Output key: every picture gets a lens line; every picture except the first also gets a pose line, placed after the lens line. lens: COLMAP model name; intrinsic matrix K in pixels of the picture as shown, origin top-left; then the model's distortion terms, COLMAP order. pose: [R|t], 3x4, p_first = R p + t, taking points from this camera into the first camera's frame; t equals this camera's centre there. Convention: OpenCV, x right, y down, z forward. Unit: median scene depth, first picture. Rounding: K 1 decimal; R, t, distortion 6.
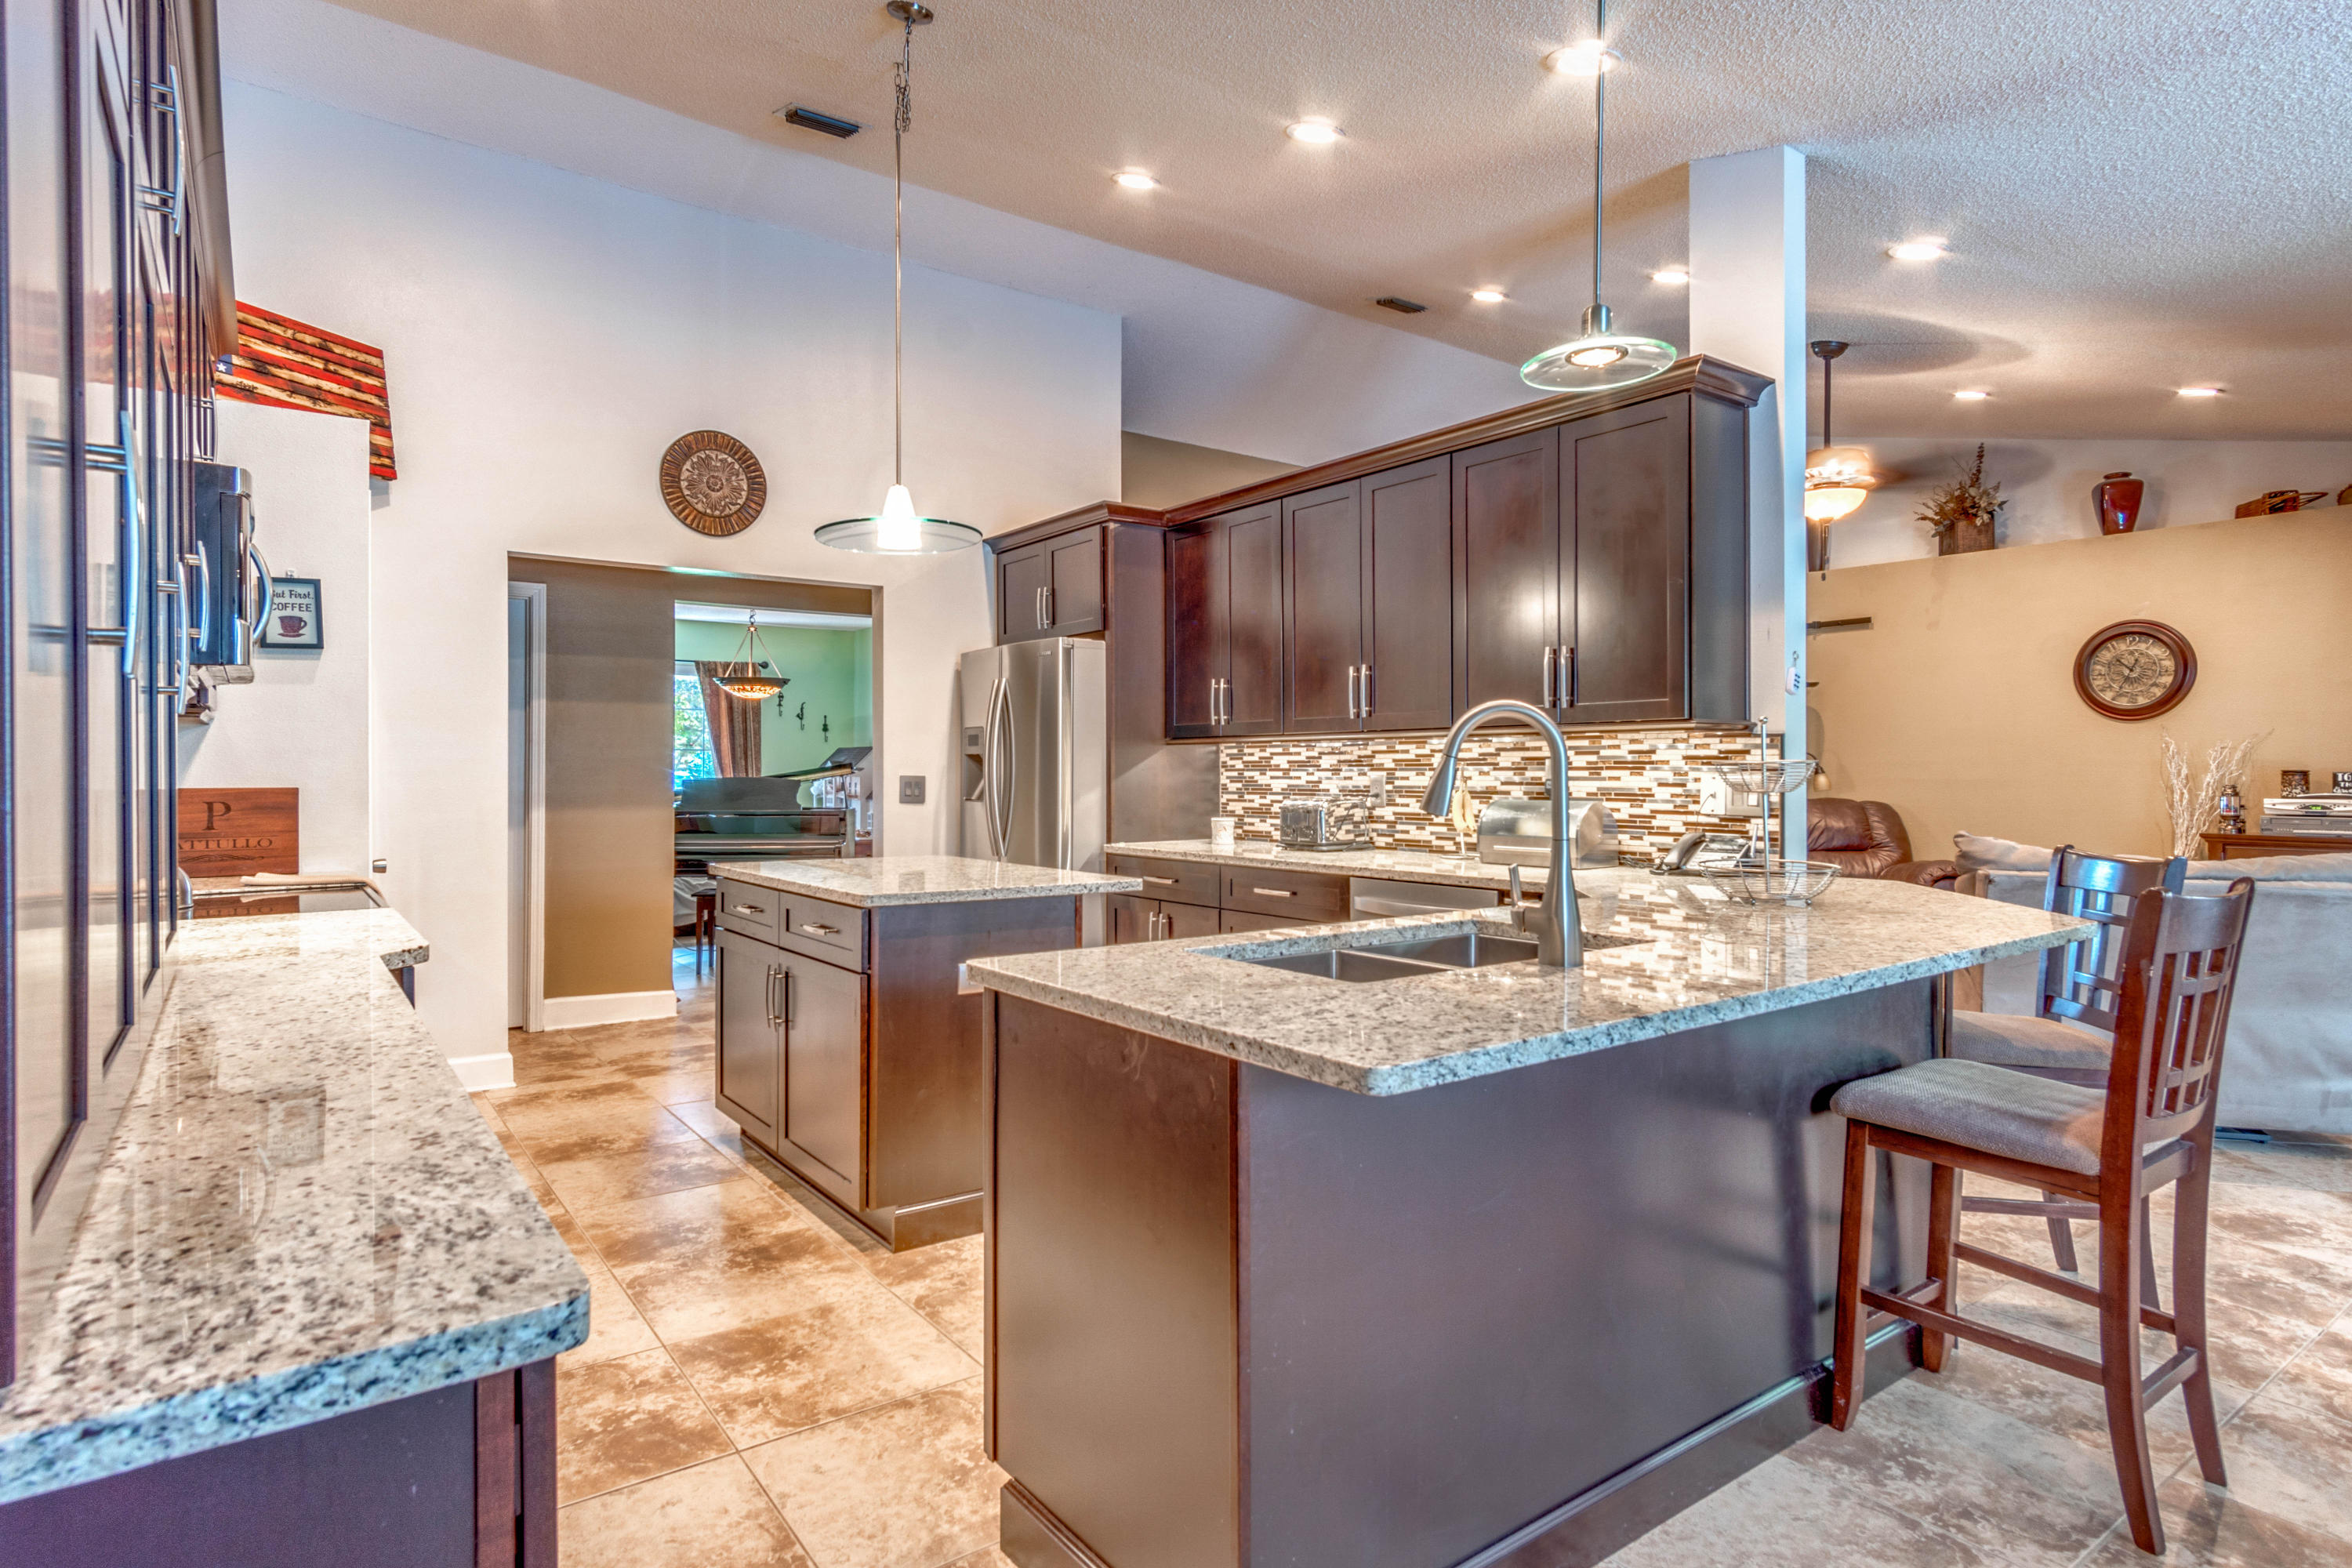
lens RADIAL K [[1254.6, 0, 1176.2], [0, 1254.6, 779.8], [0, 0, 1]] dist [0.005253, 0.001885]
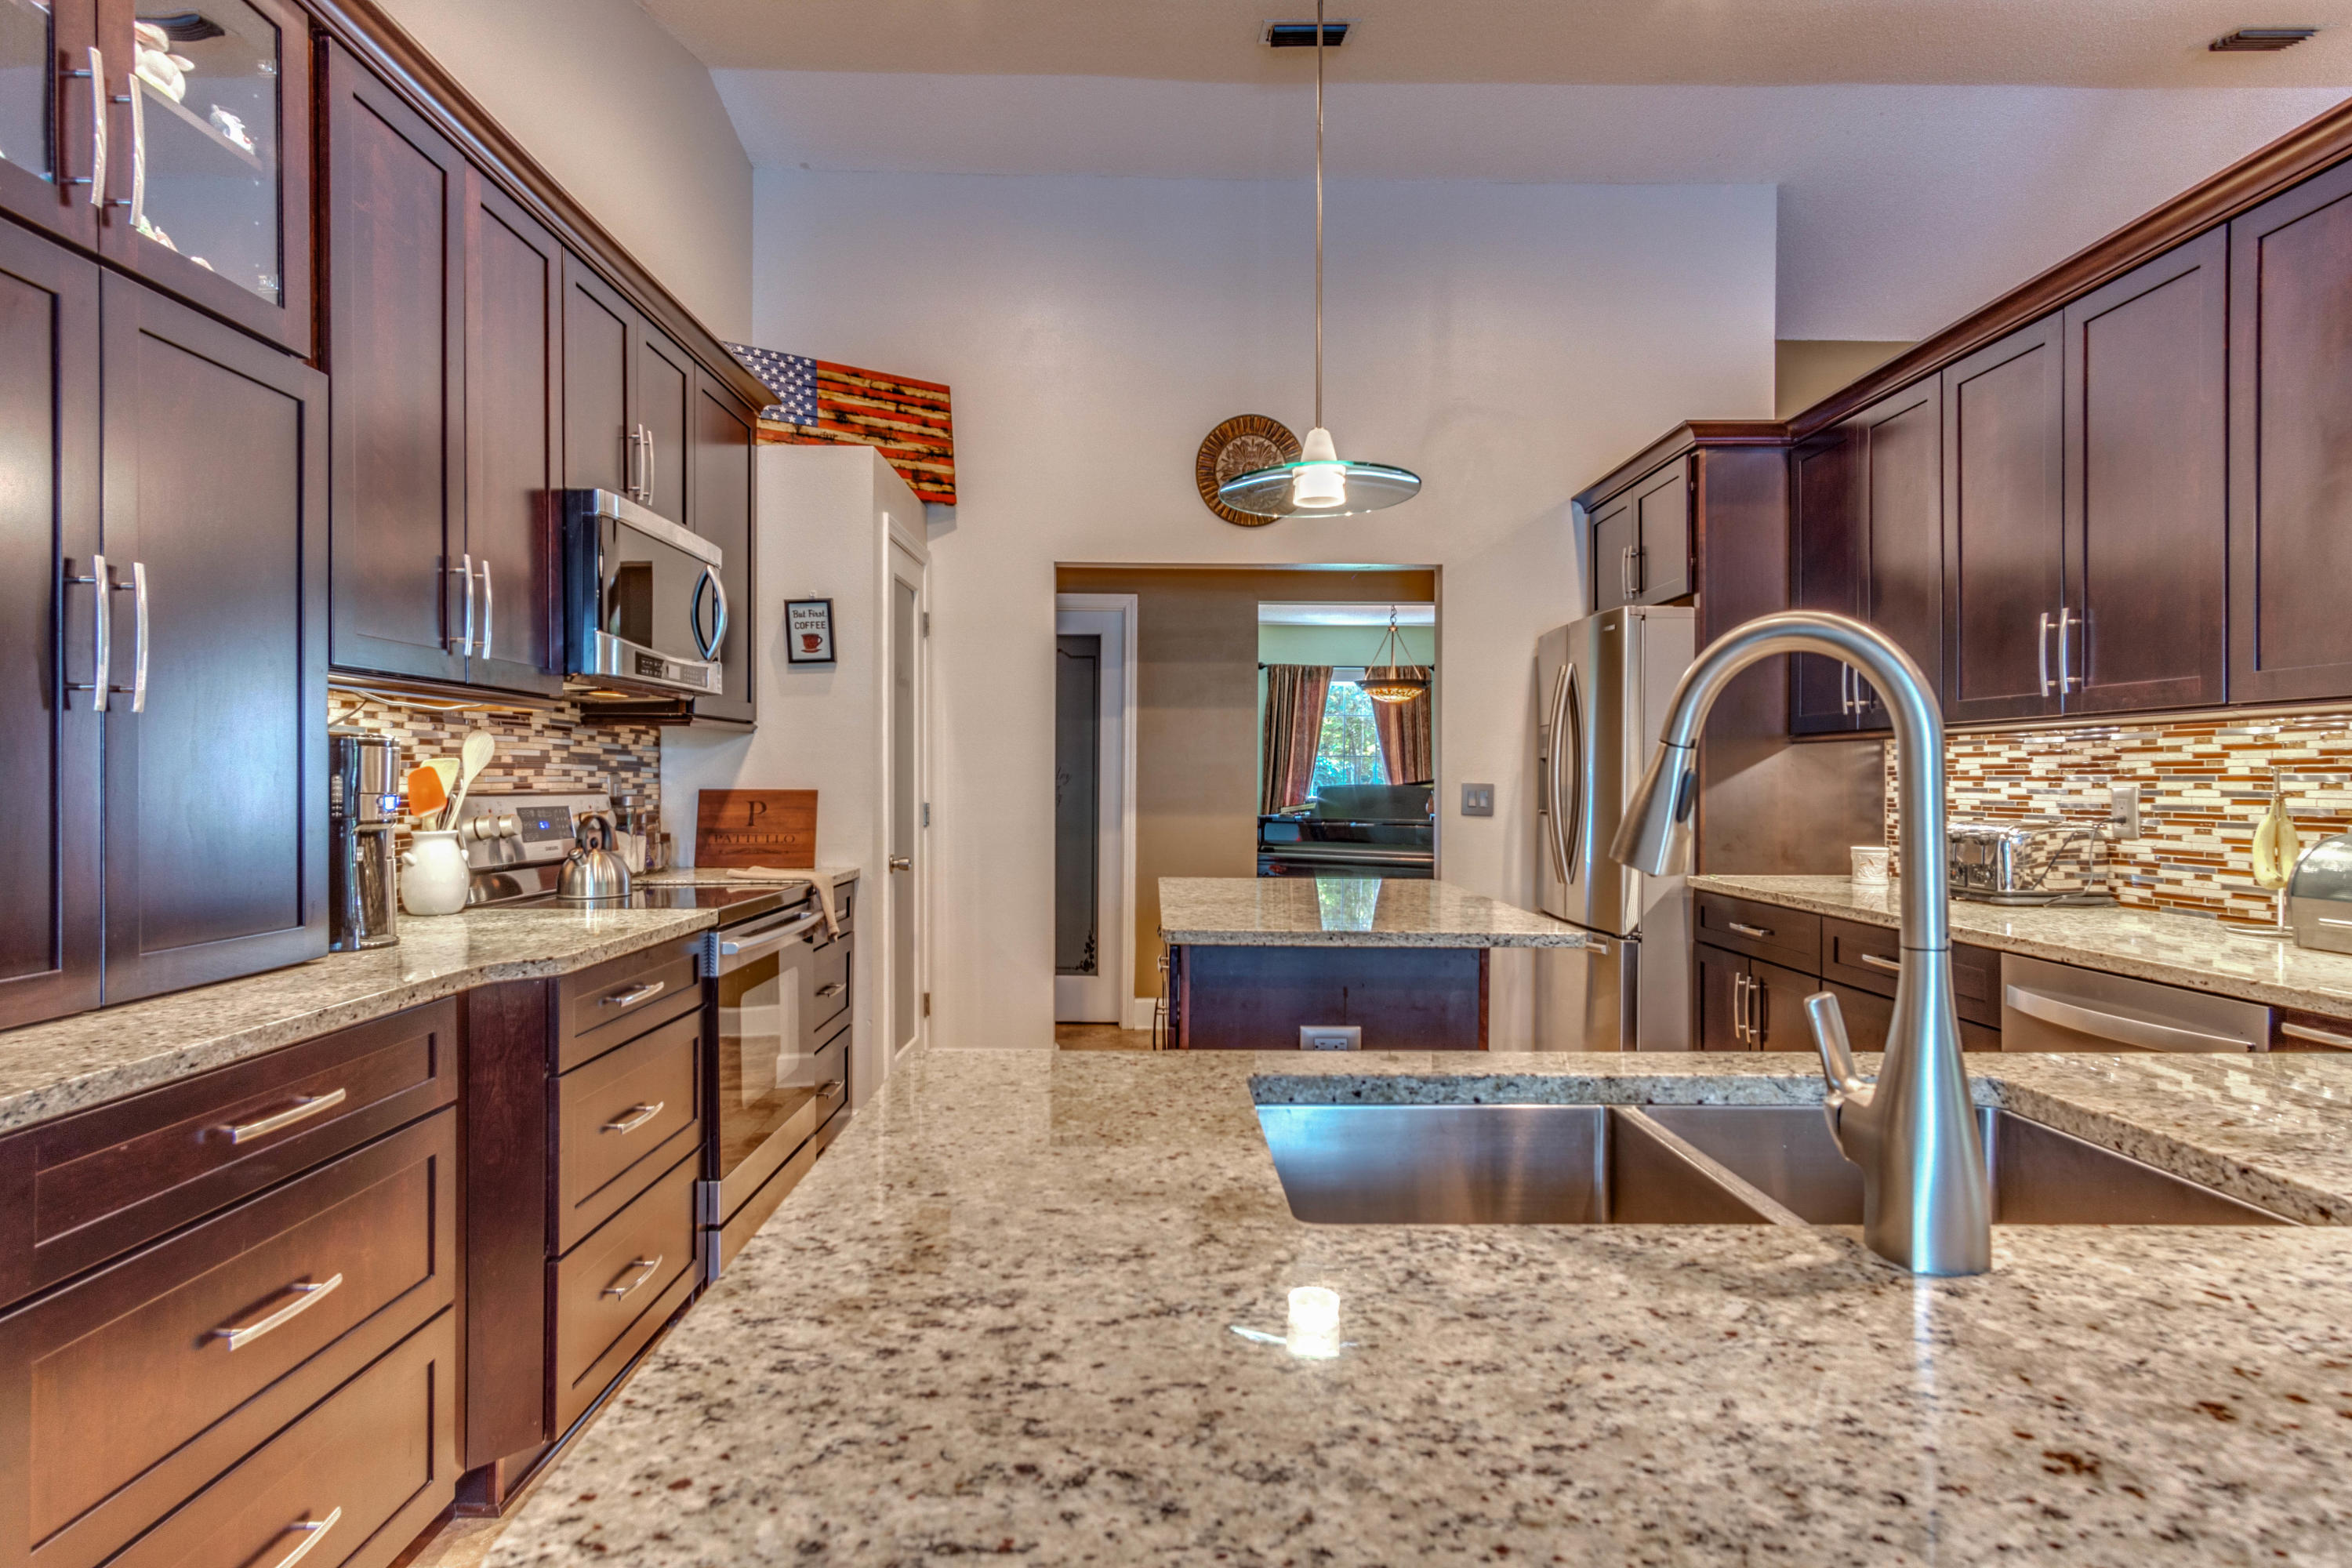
lens RADIAL K [[1254.6, 0, 1161.8], [0, 1254.6, 785.5], [0, 0, 1]] dist [0.005253, 0.001885]
pose [[0.809324, 0.007927, -0.587309, 0.145873], [-0.009248, 0.999957, 0.000752, -0.000800], [0.587290, 0.004823, 0.809362, 0.225074]]
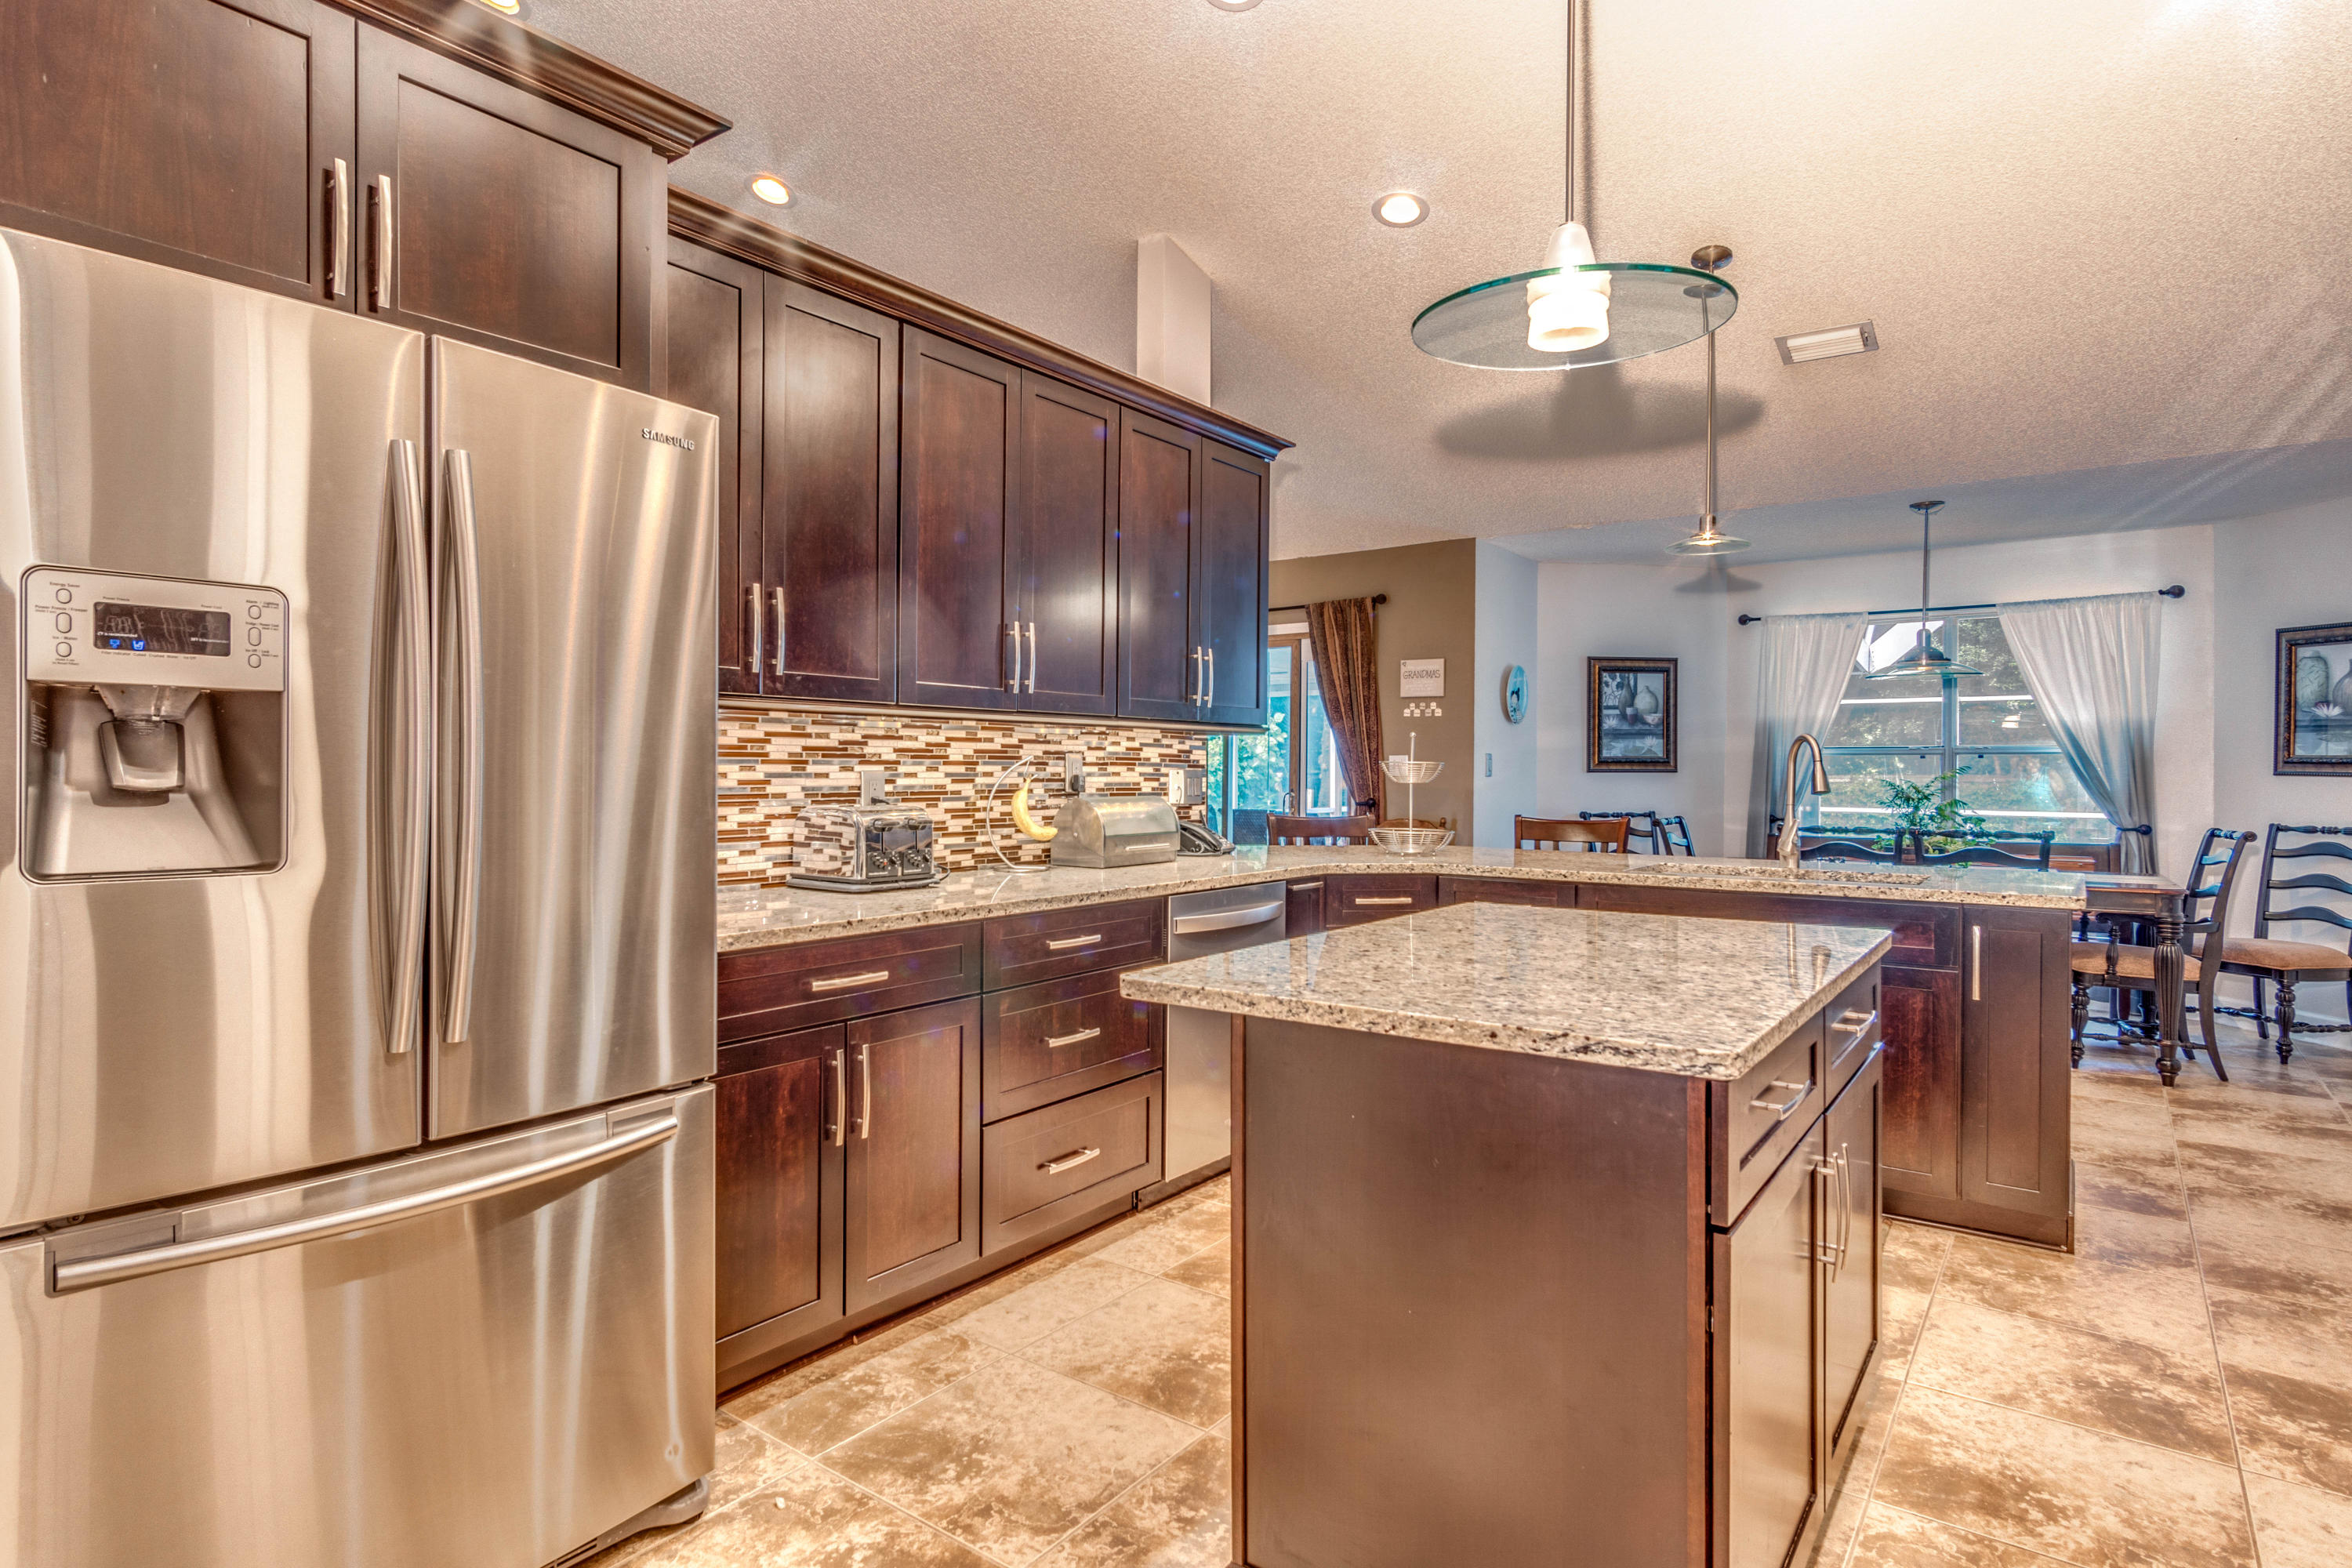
lens RADIAL K [[1254.6, 0, 1177.5], [0, 1254.6, 765.5], [0, 0, 1]] dist [0.005253, 0.001885]
pose [[-0.298596, 0.003928, 0.954372, -0.561377], [0.003354, 0.999990, -0.003067, -0.004000], [-0.954374, 0.002285, -0.298606, 1.082370]]
